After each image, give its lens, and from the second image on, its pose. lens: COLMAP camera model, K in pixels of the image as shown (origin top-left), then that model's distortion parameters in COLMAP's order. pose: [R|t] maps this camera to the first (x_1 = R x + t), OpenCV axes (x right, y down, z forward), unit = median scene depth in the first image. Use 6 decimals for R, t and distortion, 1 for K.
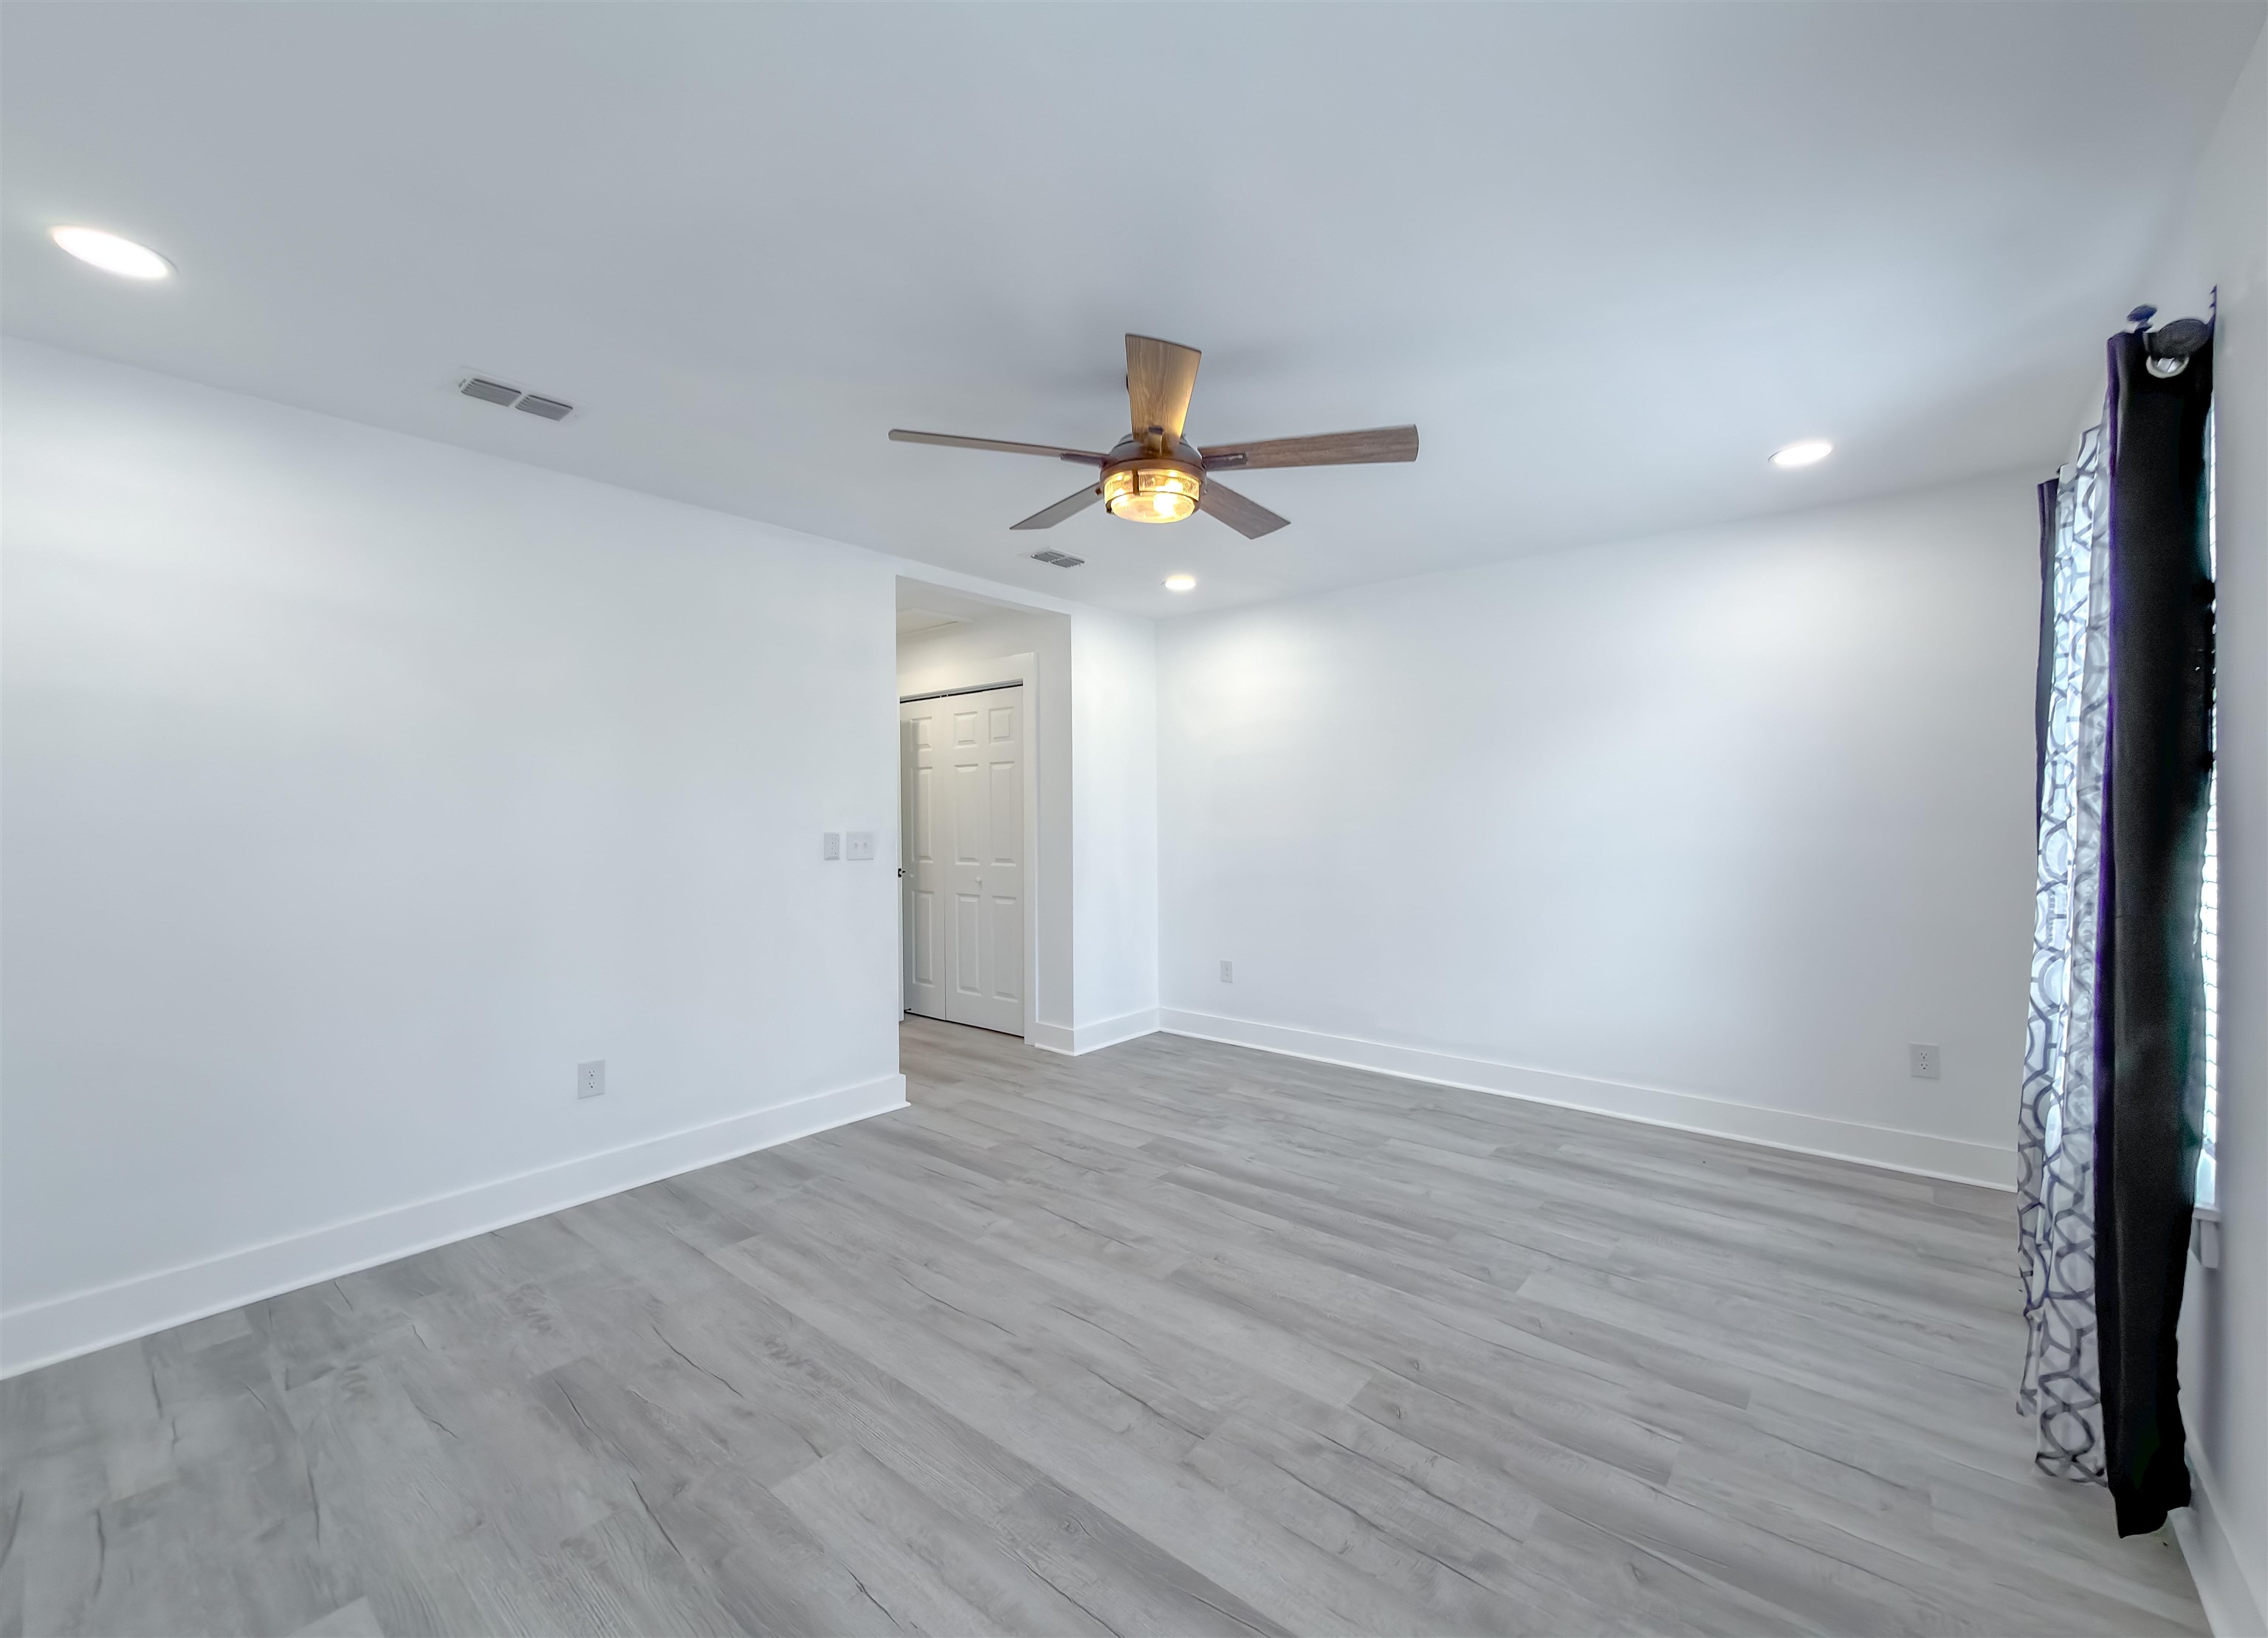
lens RADIAL K [[930.8, 0, 1129.4], [0, 930.8, 819.3], [0, 0, 1]] dist [0.001902, -0.000122]
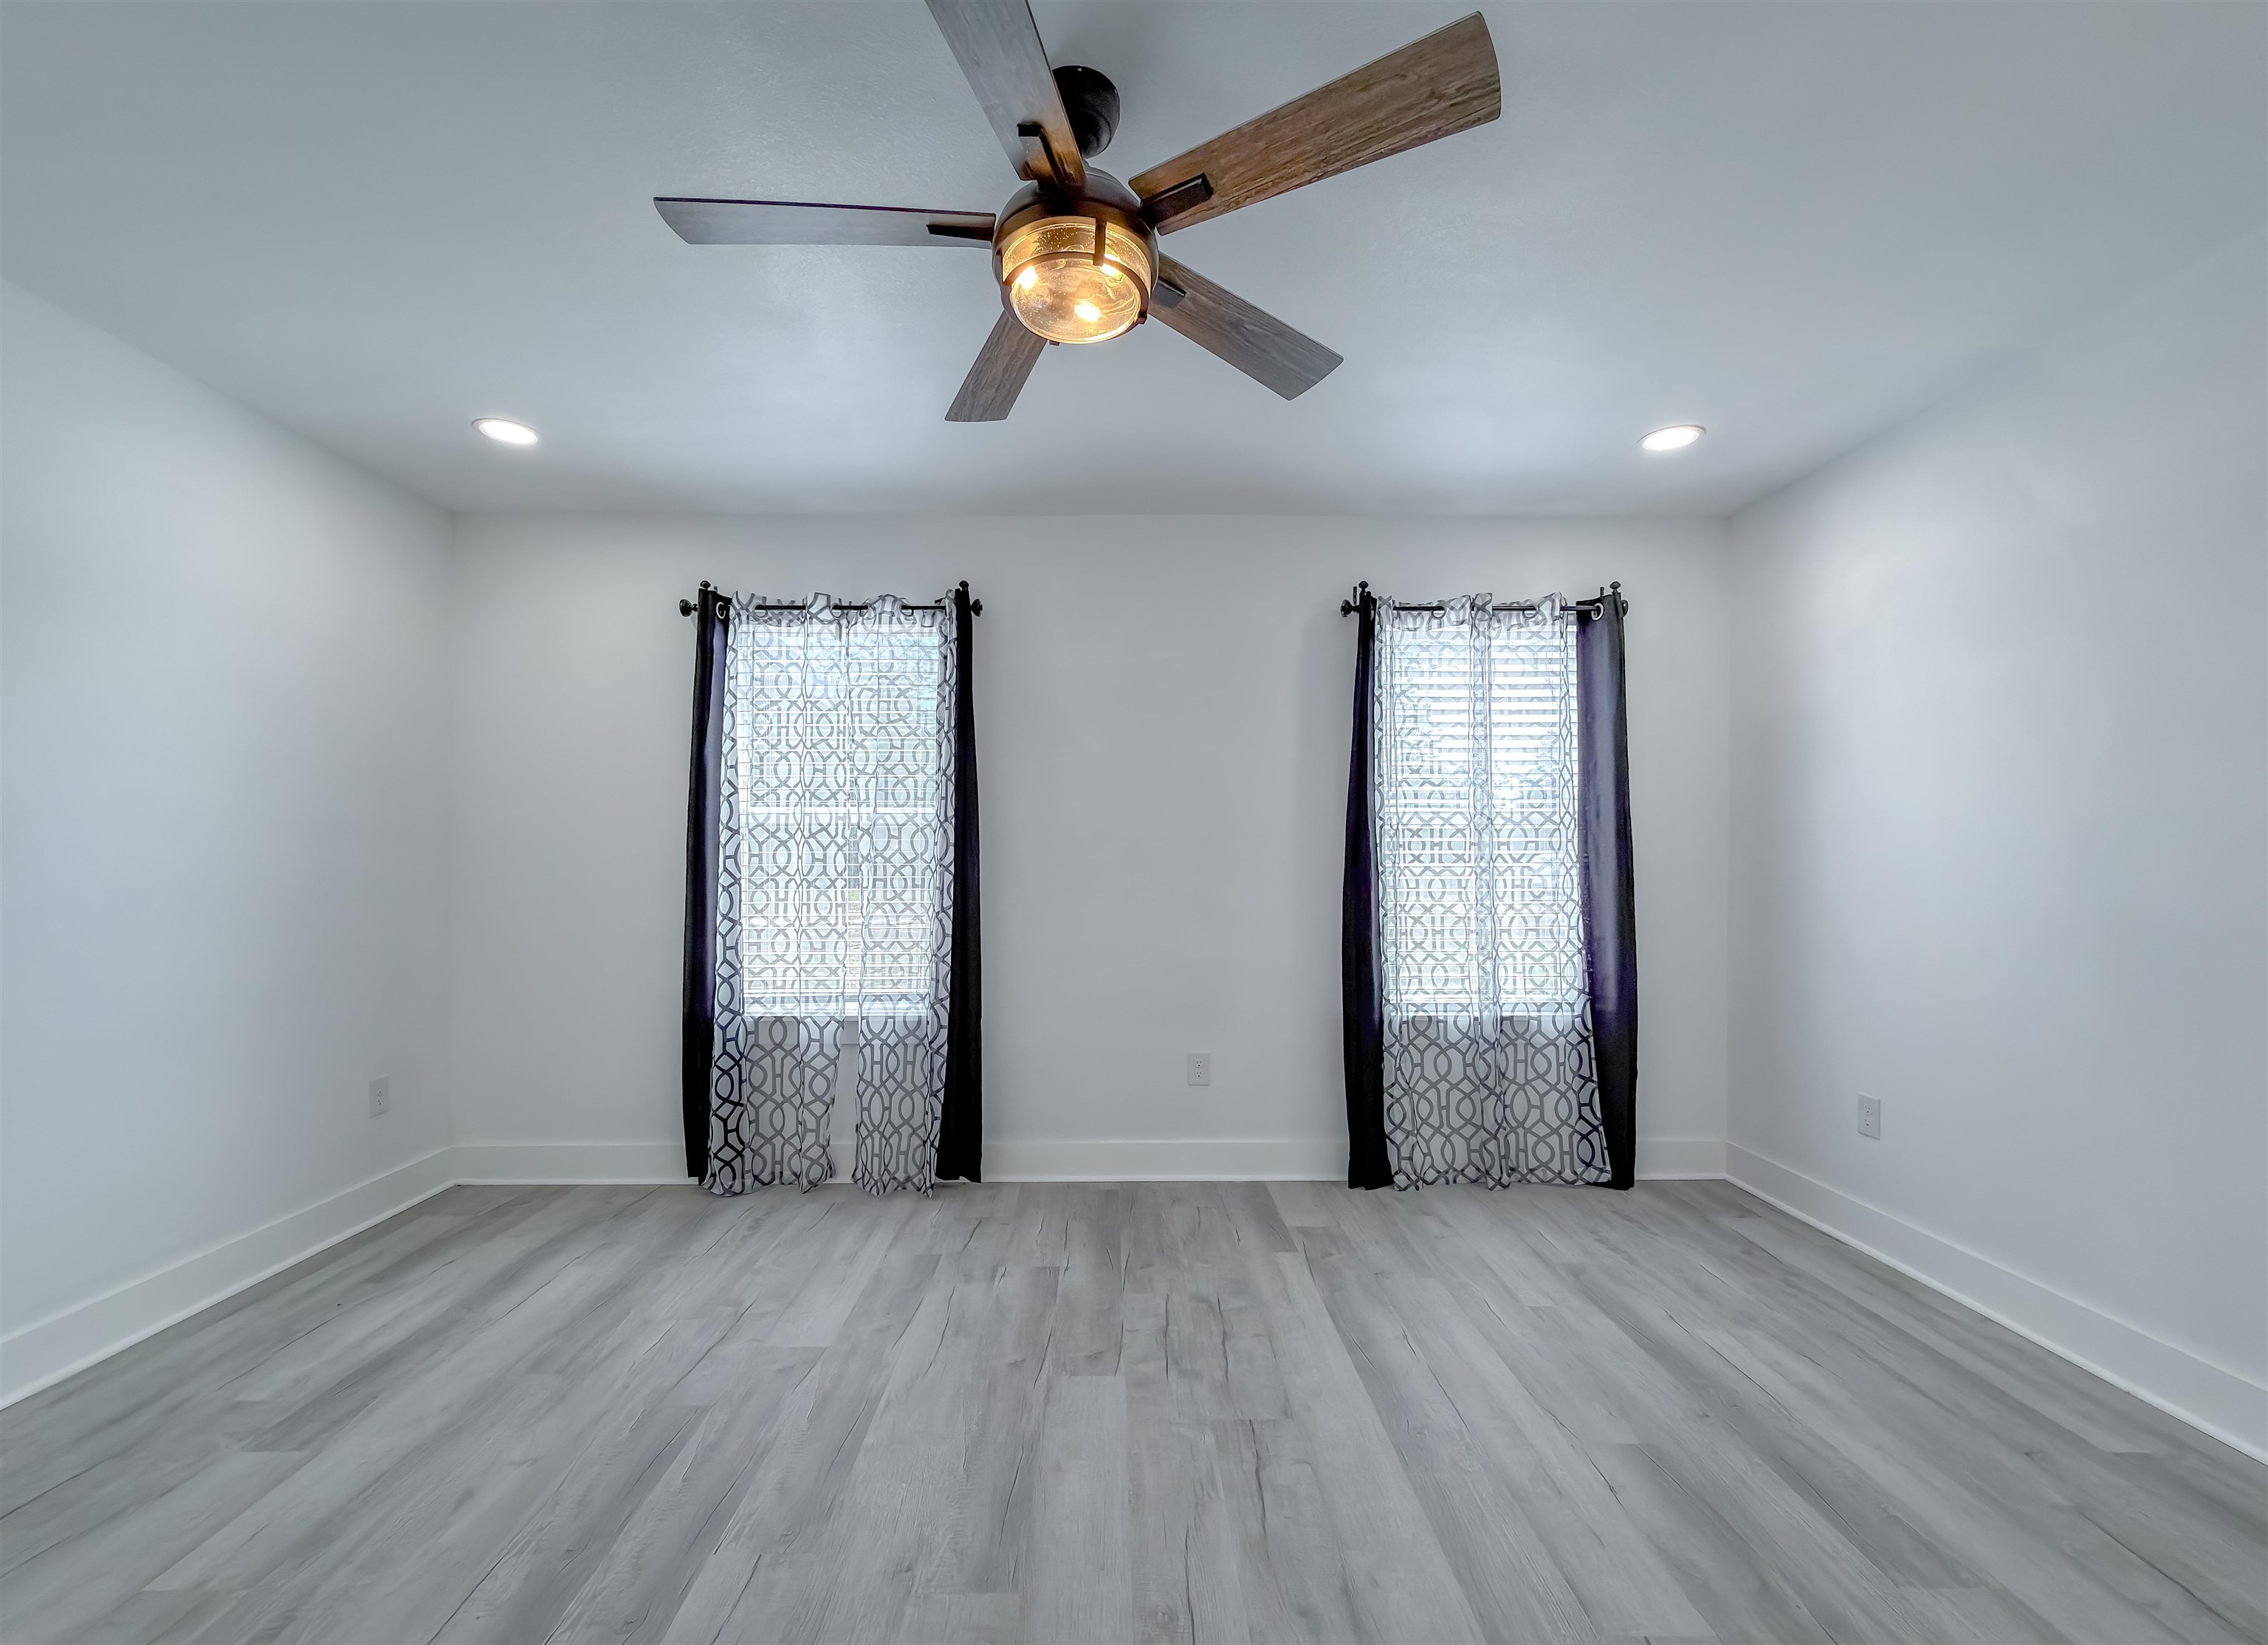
lens RADIAL K [[930.7, 0, 1146.5], [0, 930.7, 821.4], [0, 0, 1]] dist [0.001902, -0.000122]
pose [[-0.674426, 0.035432, 0.737492, -0.463322], [0.006733, 0.999102, -0.041843, 0.031235], [-0.738312, -0.023255, -0.674058, 1.323098]]
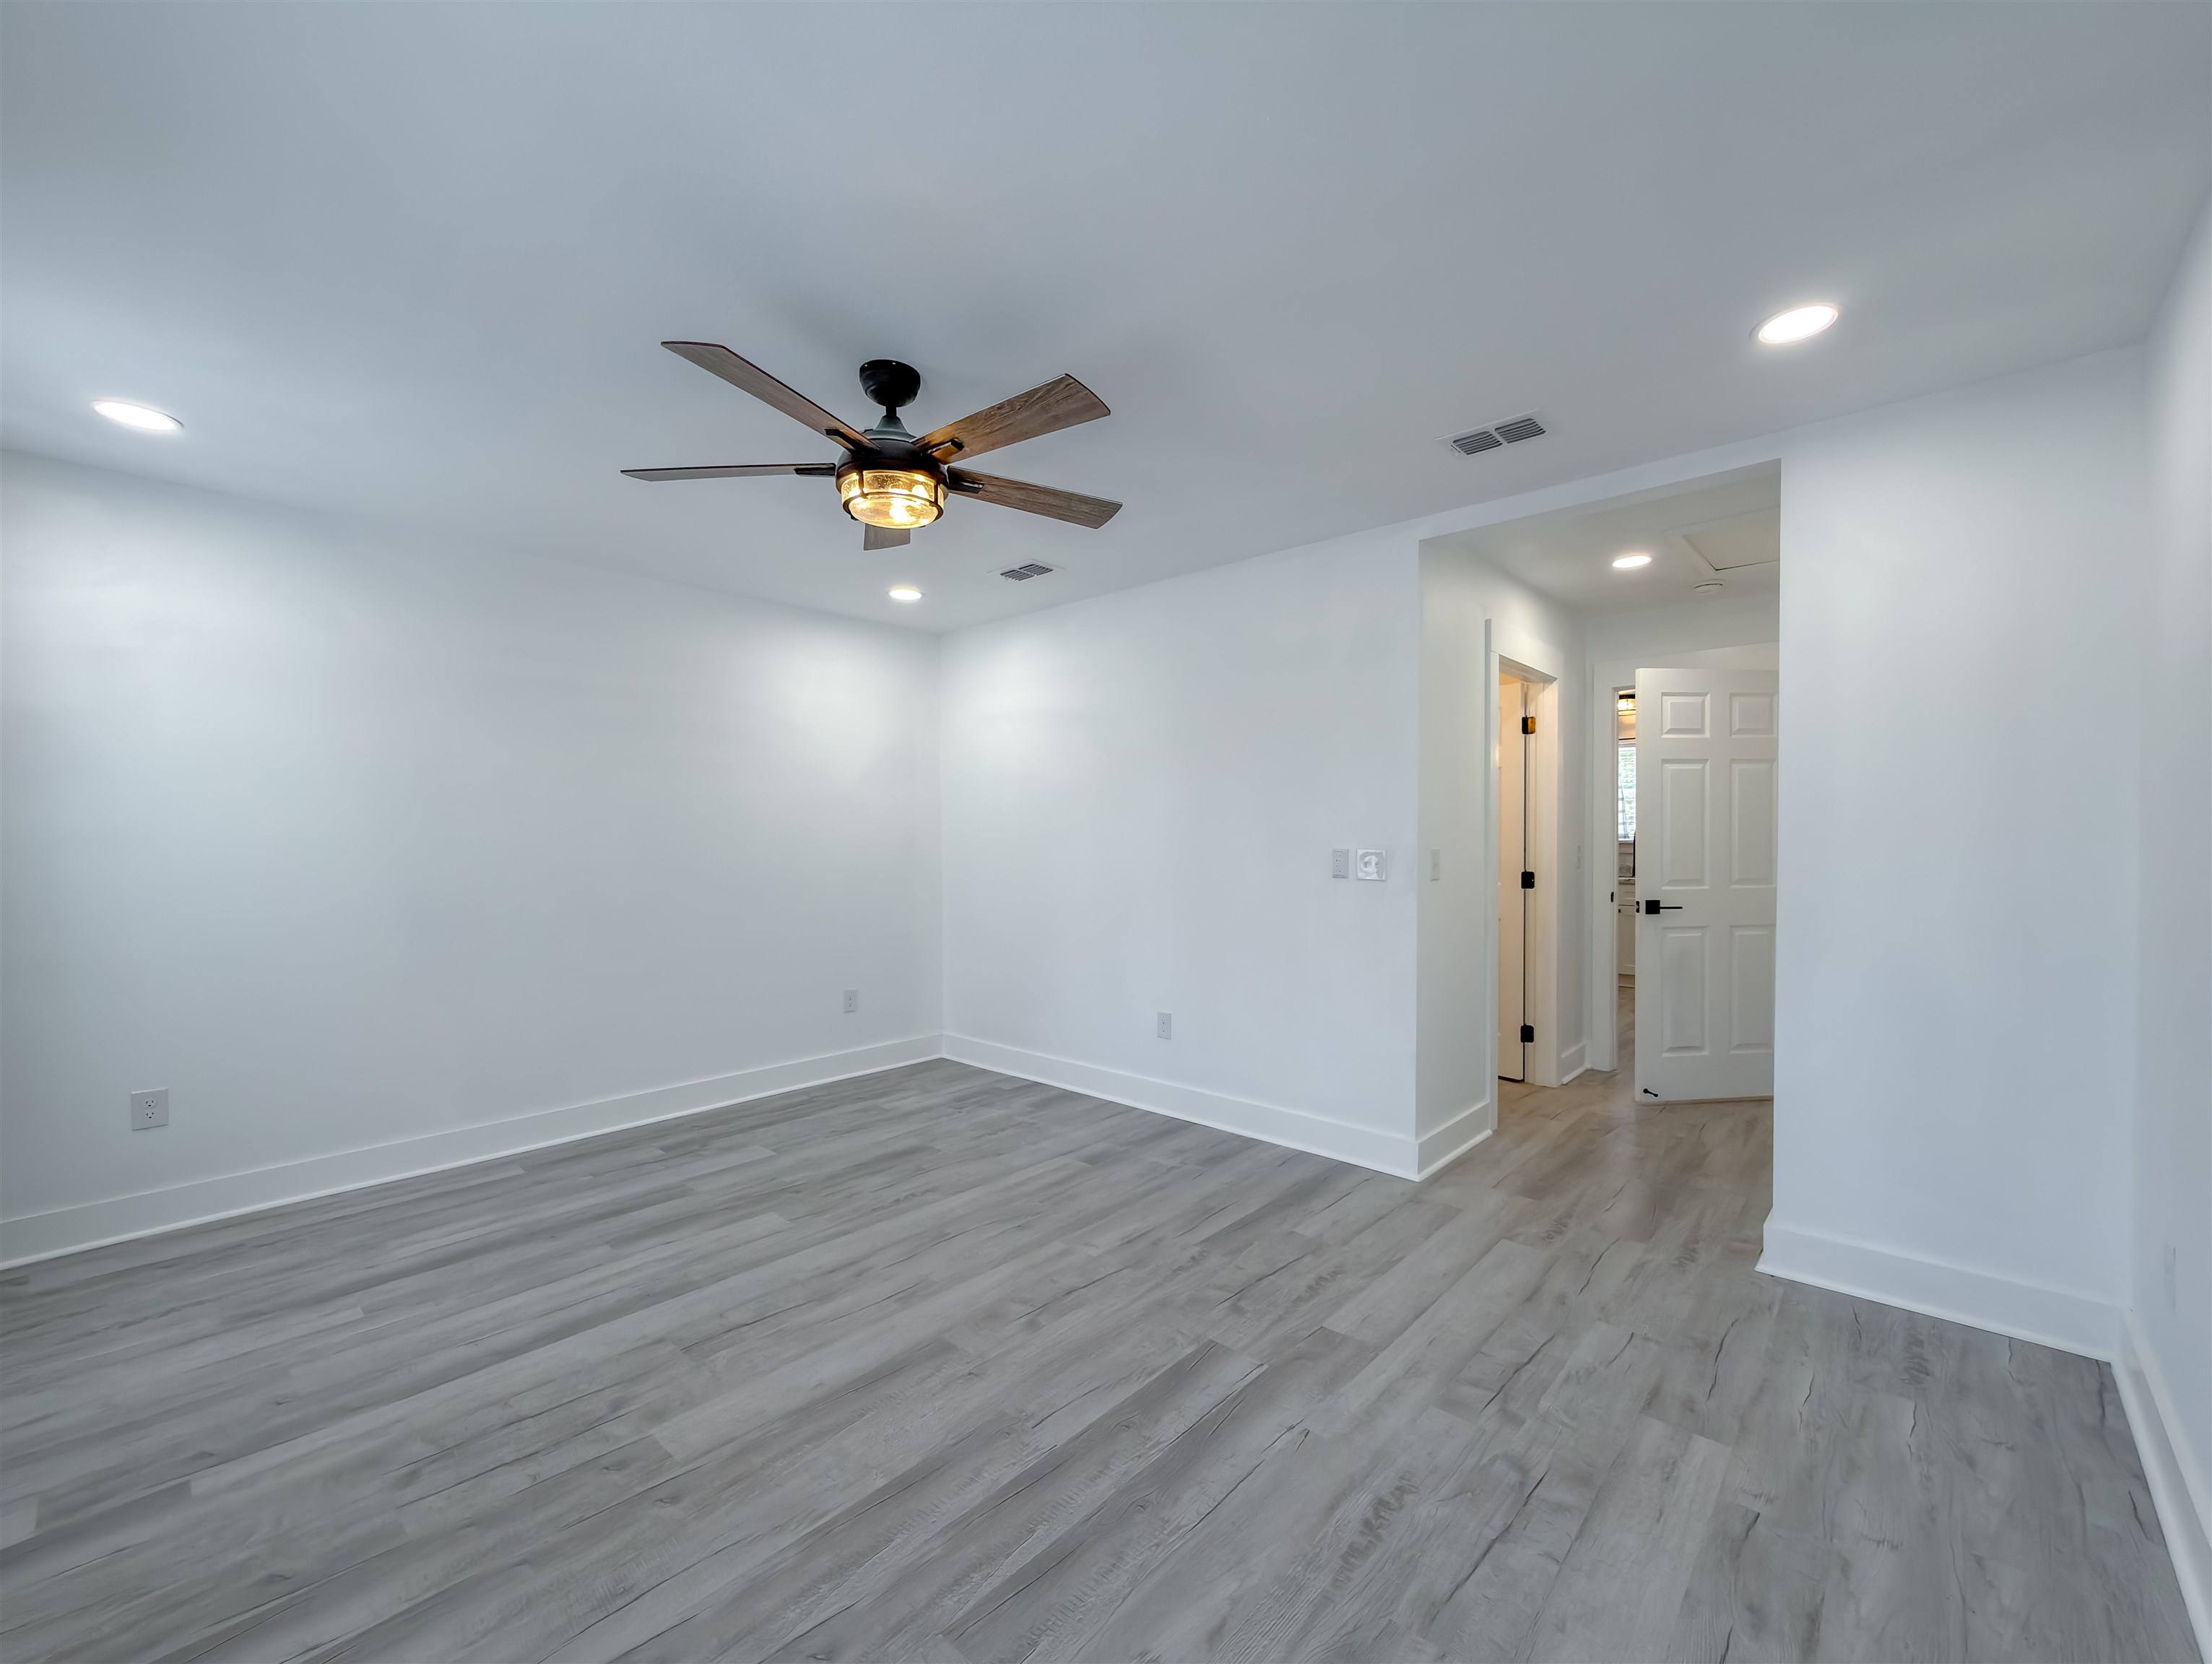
lens RADIAL K [[913.2, 0, 1106.8], [0, 913.2, 844.7], [0, 0, 1]] dist [0.004680, 0.000036]
pose [[-0.047408, 0.018168, -0.998710, 0.907164], [0.001144, 0.999835, 0.018134, -0.010644], [0.998875, -0.000283, -0.047421, 1.185176]]
